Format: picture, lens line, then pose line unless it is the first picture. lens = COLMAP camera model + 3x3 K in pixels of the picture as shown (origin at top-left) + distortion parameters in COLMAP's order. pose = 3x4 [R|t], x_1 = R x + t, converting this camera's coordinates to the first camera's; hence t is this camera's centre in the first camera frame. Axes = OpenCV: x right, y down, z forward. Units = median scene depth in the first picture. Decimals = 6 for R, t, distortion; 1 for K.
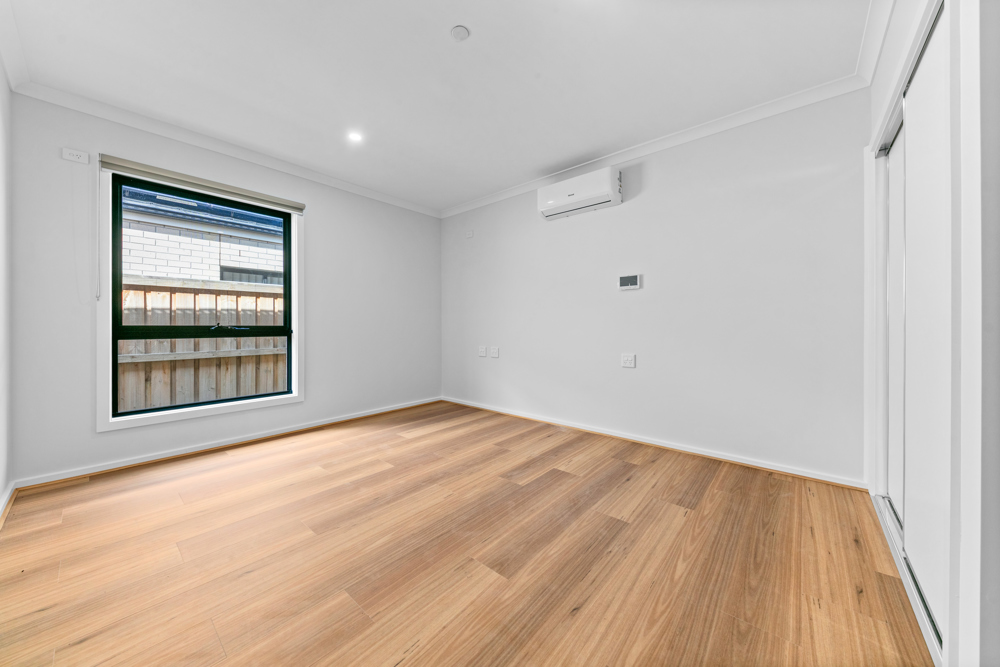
lens RADIAL K [[352.3, 0, 497.3], [0, 352.3, 329.7], [0, 0, 1]] dist [0.000398, -0.000408]
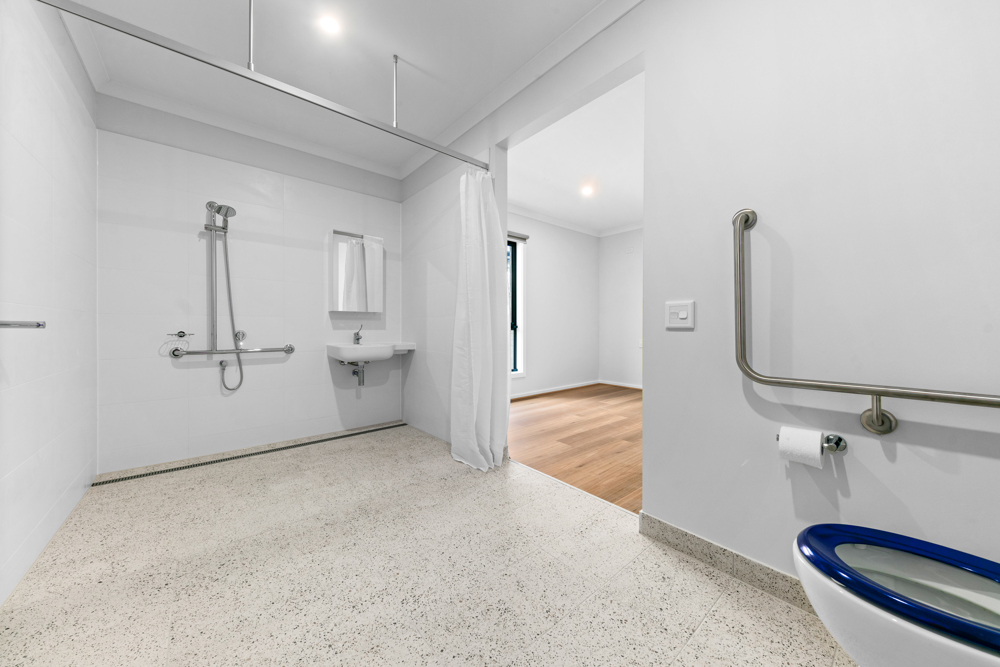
lens RADIAL K [[352.3, 0, 497.3], [0, 352.3, 329.7], [0, 0, 1]] dist [0.000398, -0.000408]
pose [[0.988032, 0.001580, -0.154244, -0.939944], [-0.001768, 0.999998, -0.001081, 0.038108], [0.154242, 0.001341, 0.988032, -0.826301]]
